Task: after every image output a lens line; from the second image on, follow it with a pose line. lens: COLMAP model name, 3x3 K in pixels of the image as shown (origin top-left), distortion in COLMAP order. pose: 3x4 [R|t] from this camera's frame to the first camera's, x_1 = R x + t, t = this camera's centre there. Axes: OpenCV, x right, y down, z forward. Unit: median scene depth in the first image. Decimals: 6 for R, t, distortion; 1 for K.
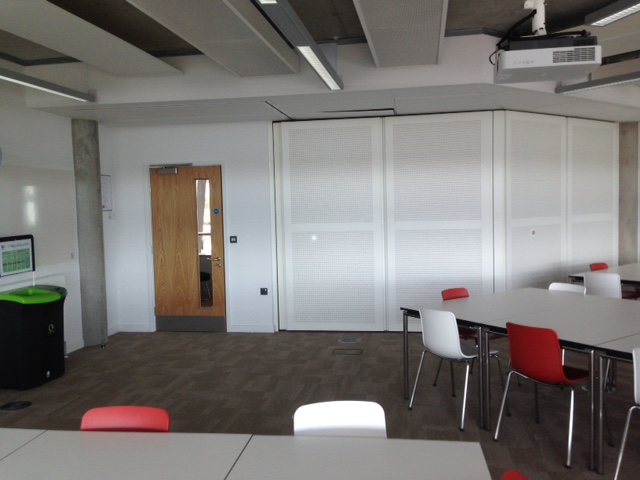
lens RADIAL K [[594.4, 0, 320.0], [0, 594.4, 240.0], [0, 0, 1]] dist [0.041402, -0.006517]
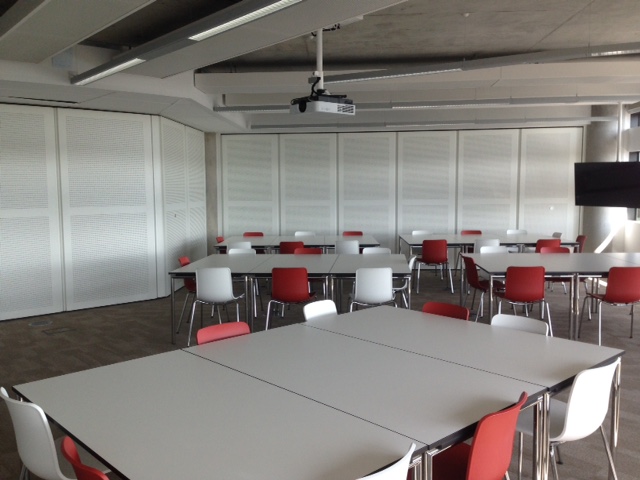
lens RADIAL K [[610.3, 0, 320.0], [0, 610.3, 240.0], [0, 0, 1]] dist [0.066170, -0.003757]
pose [[0.635864, -0.047657, 0.770329, -0.455154], [0.039863, 0.998788, 0.028887, 0.013904], [-0.770771, 0.012340, 0.636992, -0.050211]]
